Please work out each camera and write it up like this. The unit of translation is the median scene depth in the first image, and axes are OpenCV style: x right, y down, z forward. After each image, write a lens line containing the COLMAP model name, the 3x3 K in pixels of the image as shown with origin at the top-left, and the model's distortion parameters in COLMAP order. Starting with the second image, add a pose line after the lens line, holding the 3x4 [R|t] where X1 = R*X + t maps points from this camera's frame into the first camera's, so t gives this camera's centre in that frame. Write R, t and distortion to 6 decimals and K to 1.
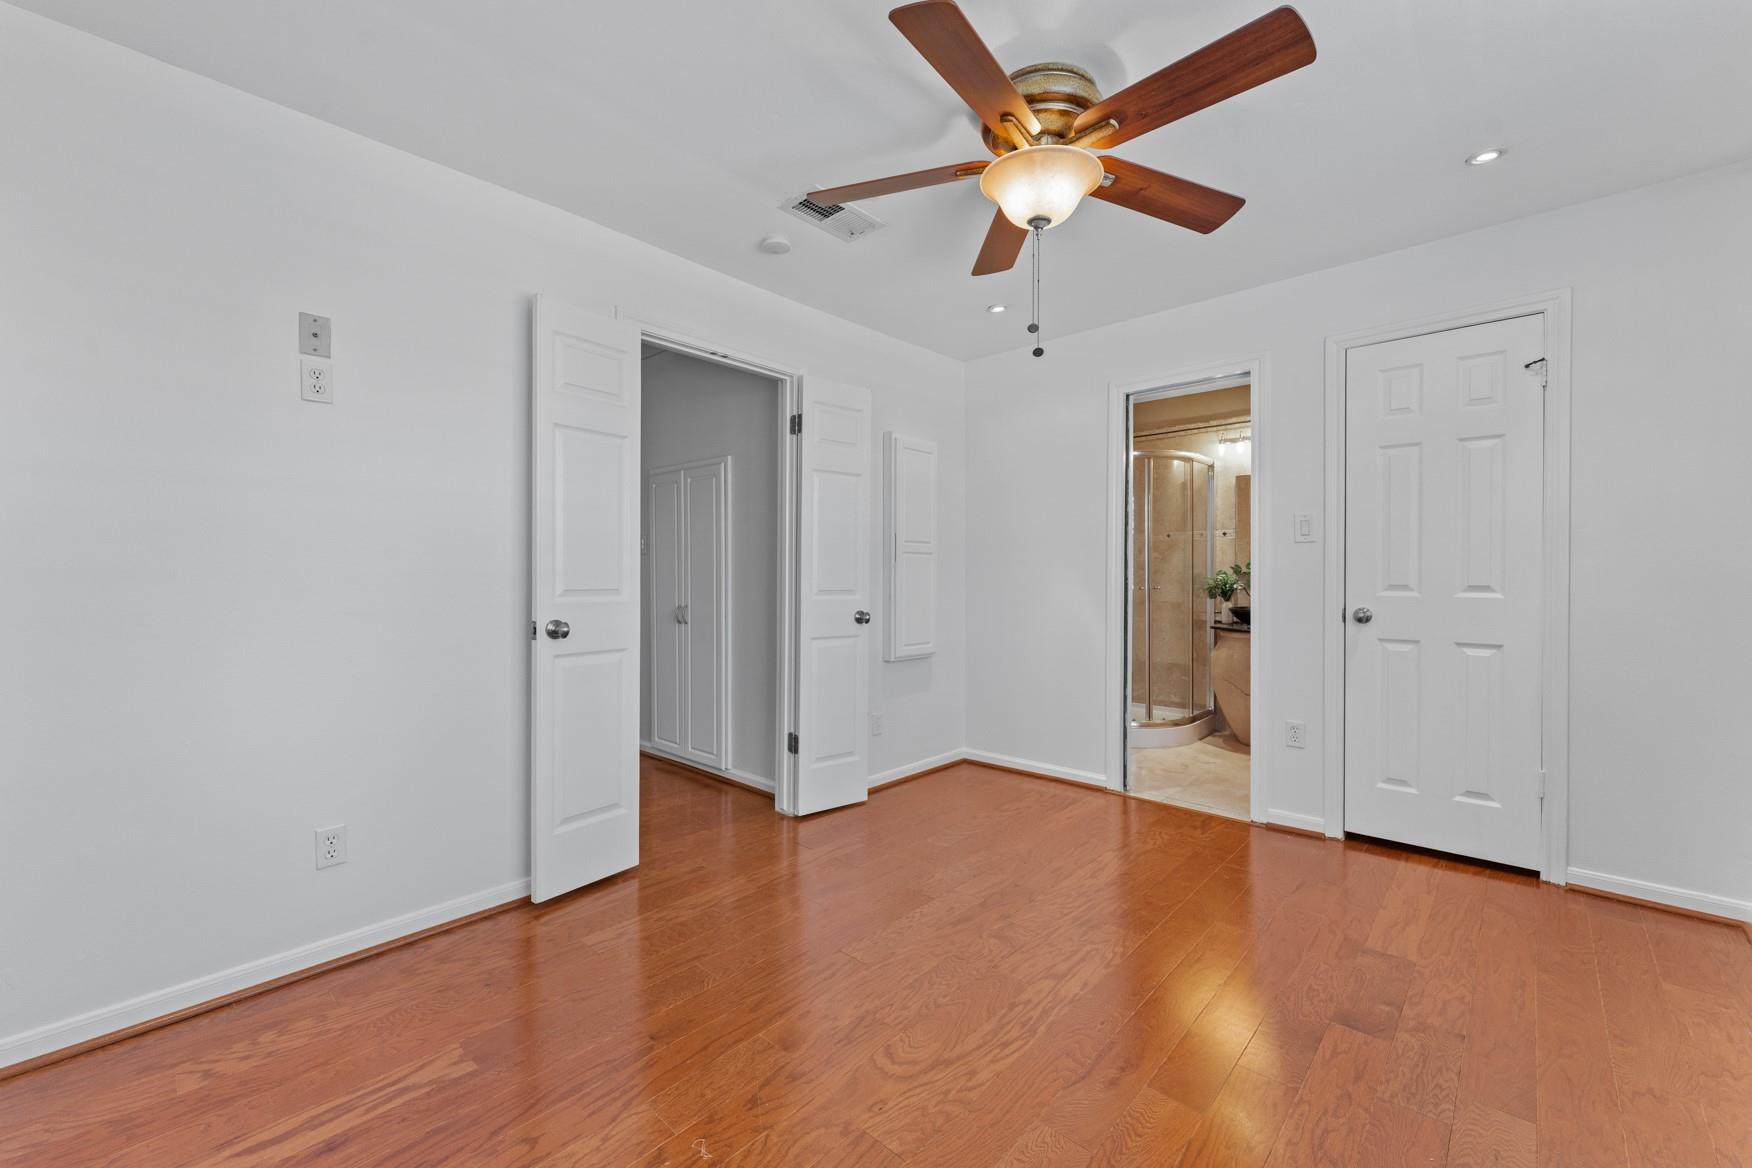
lens RADIAL K [[712.3, 0, 875.3], [0, 712.3, 579.4], [0, 0, 1]] dist [-0.001500, -0.000013]
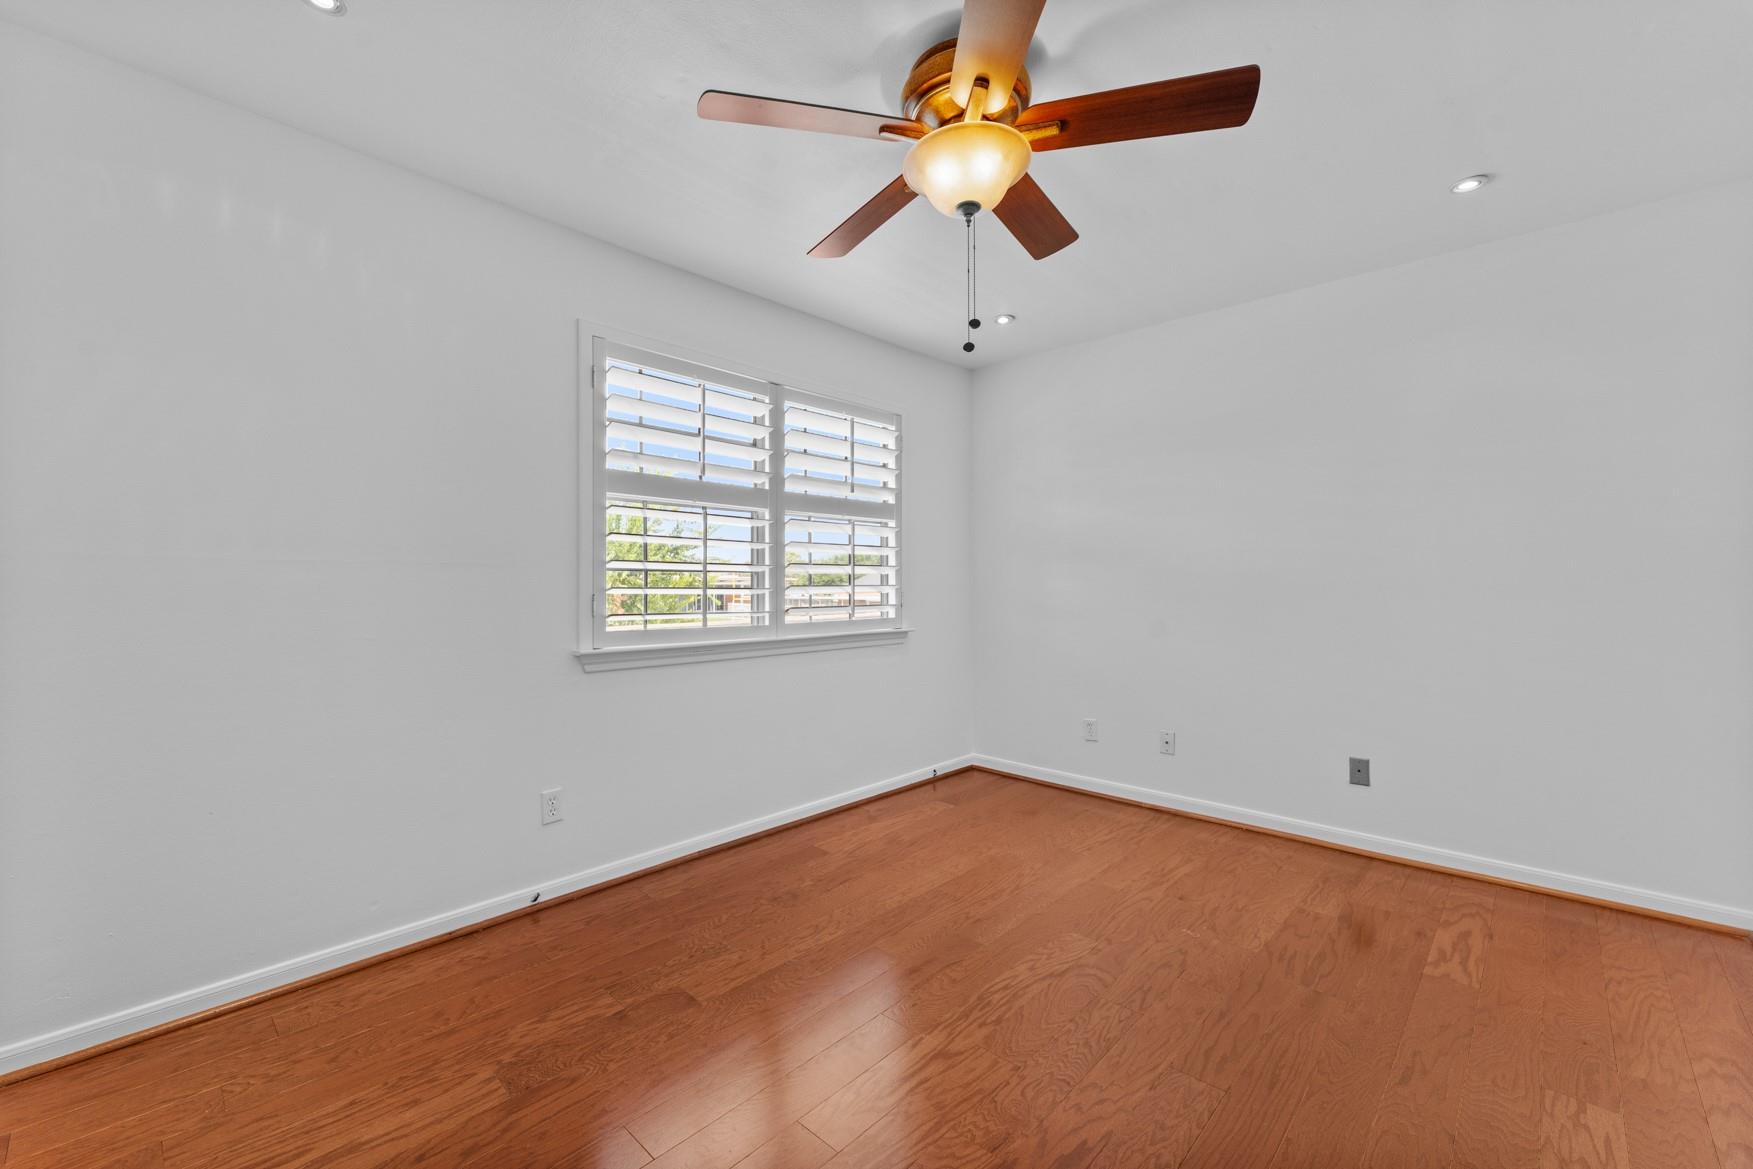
lens RADIAL K [[712.7, 0, 876.8], [0, 712.7, 583.0], [0, 0, 1]] dist [-0.001500, -0.000013]
pose [[-0.999914, 0.003318, 0.012695, 0.377765], [0.003411, 0.999967, 0.007345, -0.020971], [-0.012671, 0.007388, -0.999892, 2.168536]]
